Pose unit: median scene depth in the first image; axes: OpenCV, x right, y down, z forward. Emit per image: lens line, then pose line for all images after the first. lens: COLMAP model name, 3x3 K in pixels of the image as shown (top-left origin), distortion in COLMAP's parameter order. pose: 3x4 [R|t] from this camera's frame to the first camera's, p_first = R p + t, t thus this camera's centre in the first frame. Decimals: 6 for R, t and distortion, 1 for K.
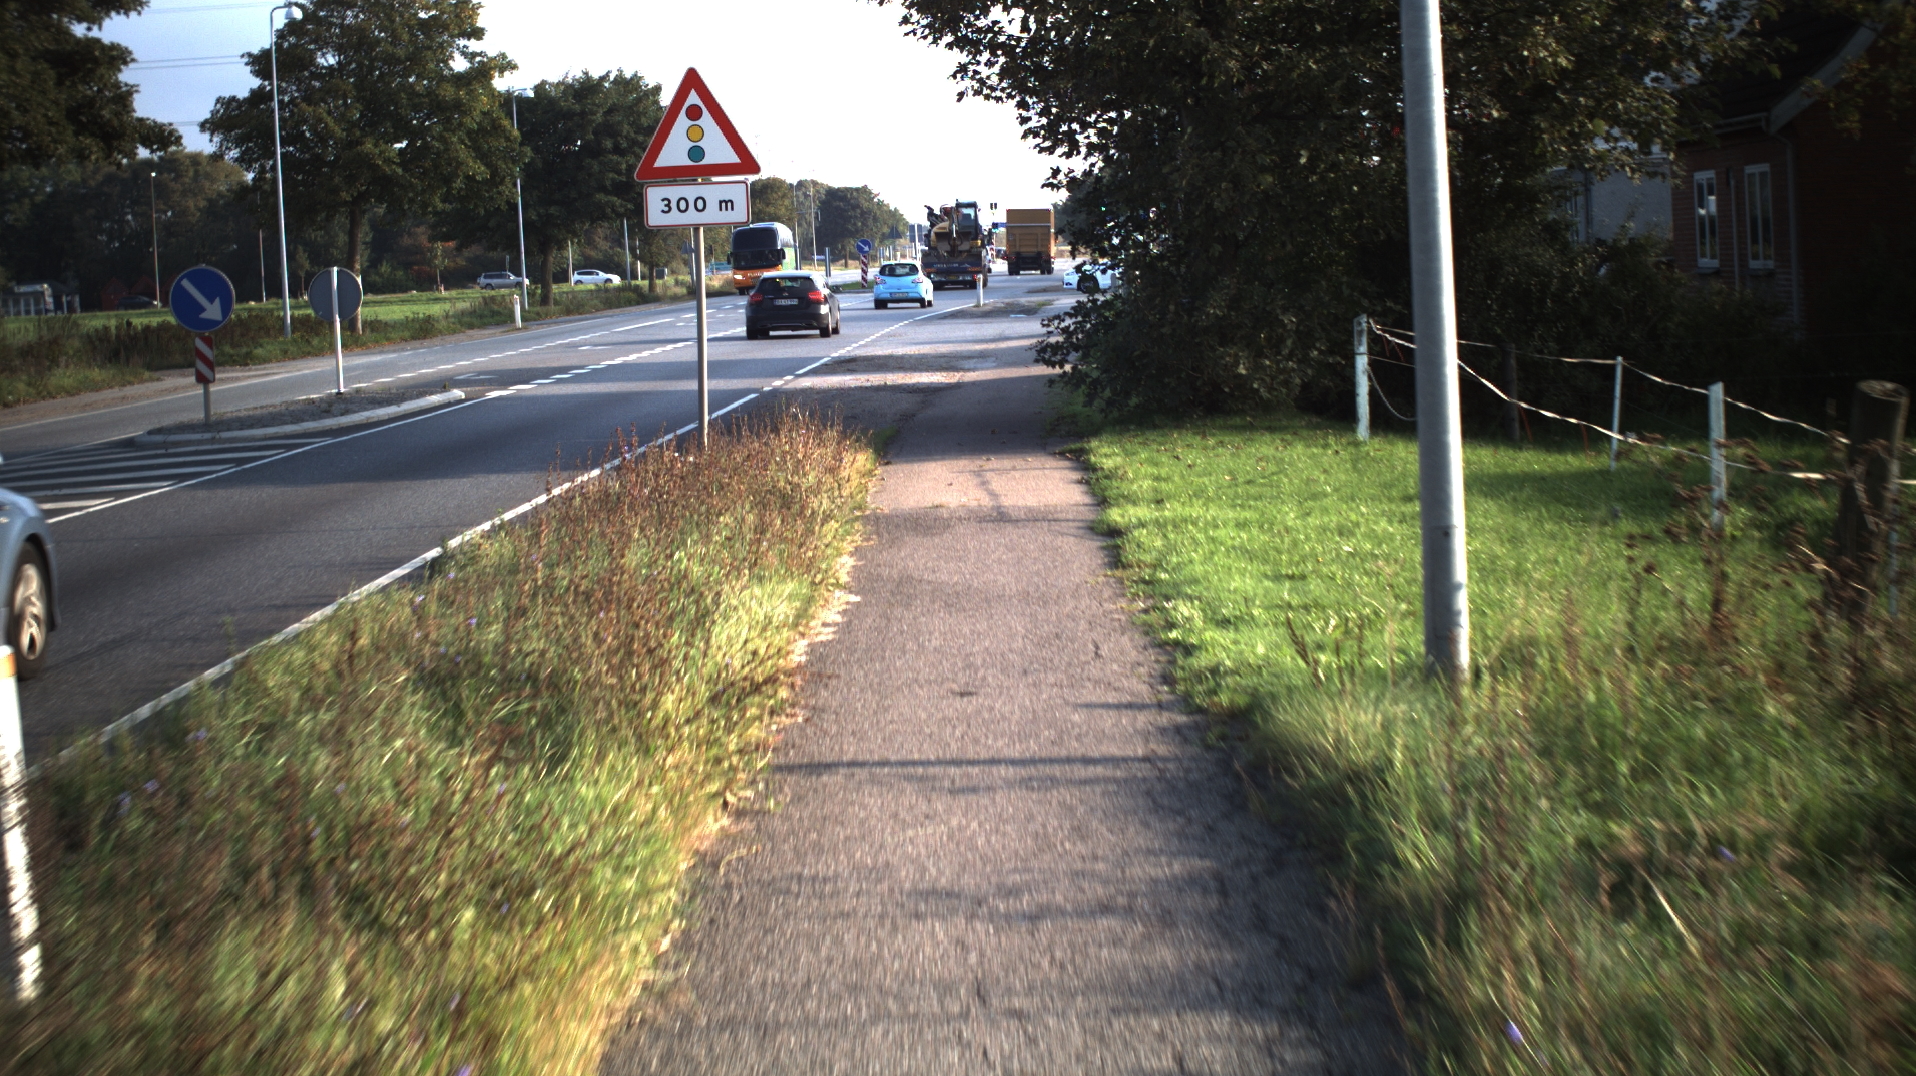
lens RADIAL K [[3407.4, 0, 958.0], [0, 3407.4, 538.0], [0, 0, 1]] dist [-0.244544, 0.148133]
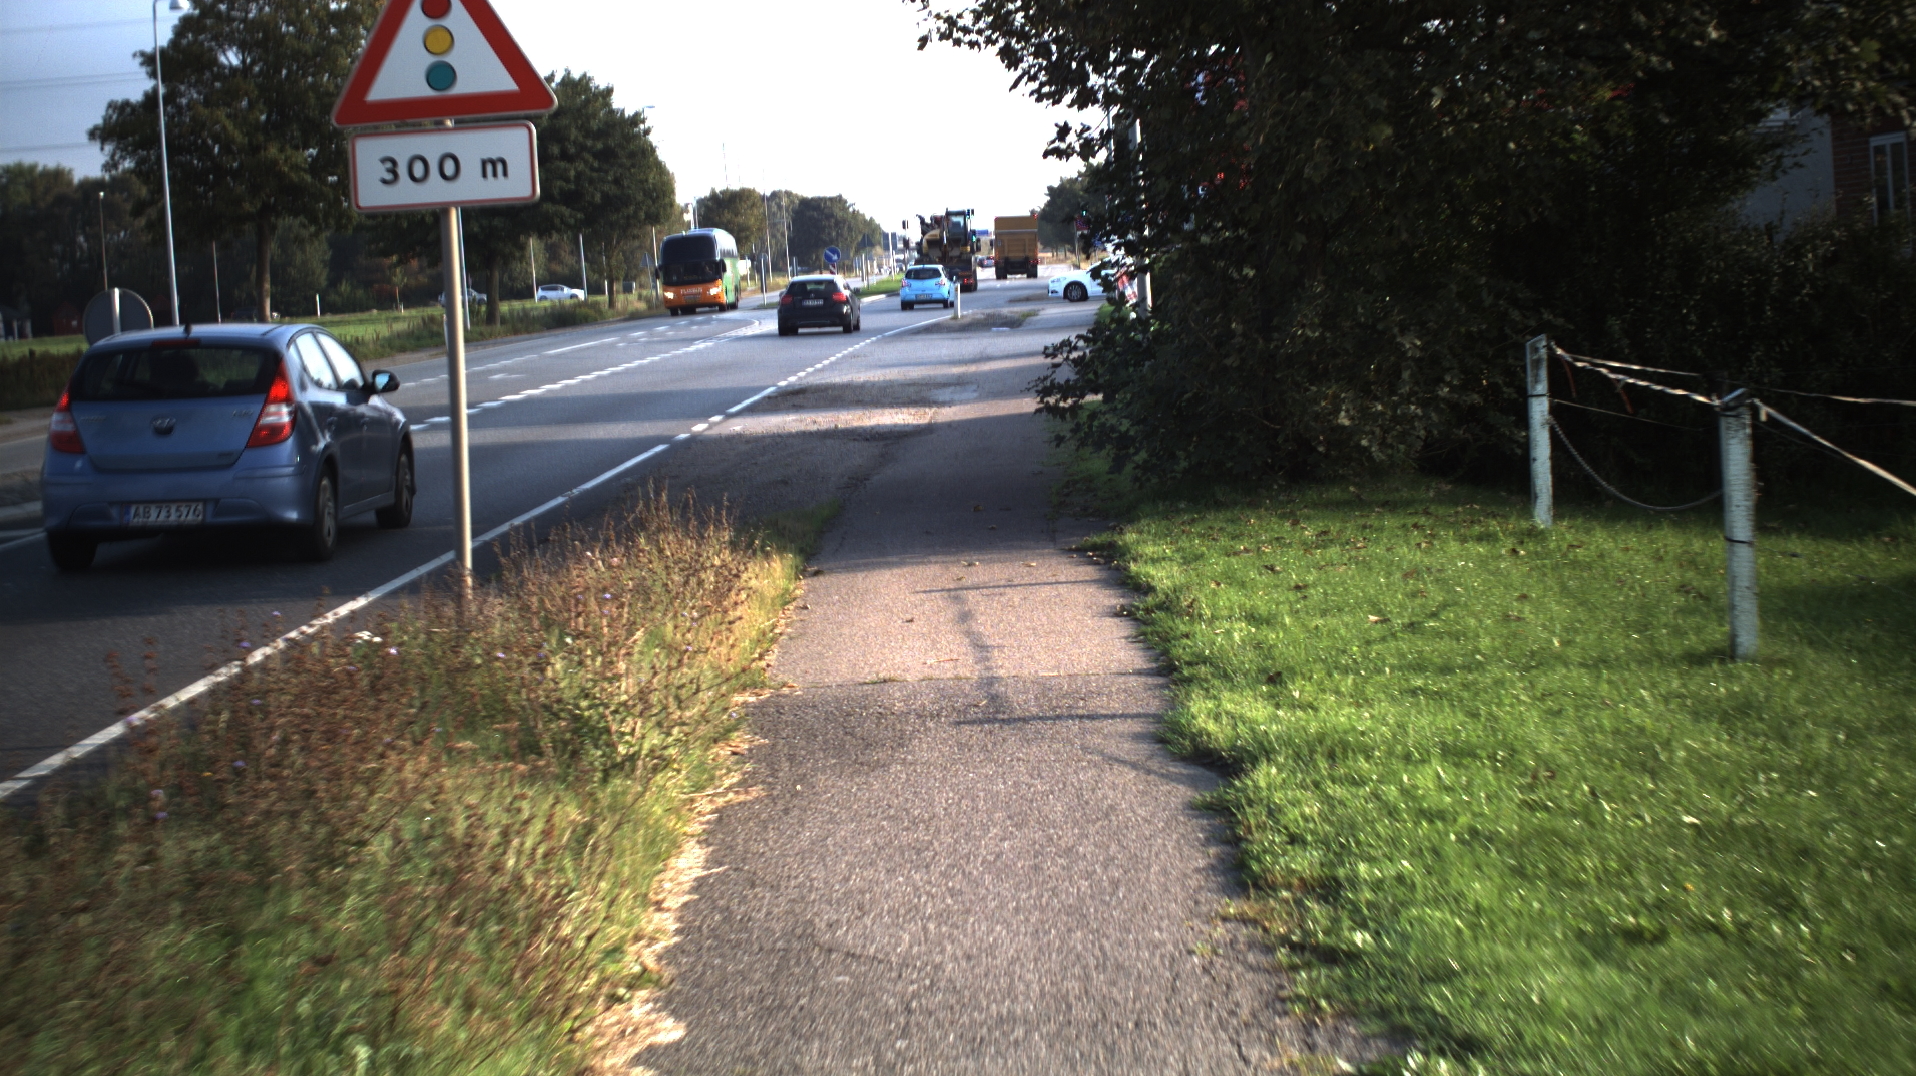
lens RADIAL K [[3407.4, 0, 958.0], [0, 3407.4, 538.0], [0, 0, 1]] dist [-0.244544, 0.148133]
pose [[0.999838, -0.017240, 0.005166, 0.002477], [0.017254, 0.999848, -0.002625, -0.020884], [-0.005120, 0.002713, 0.999983, 0.269769]]
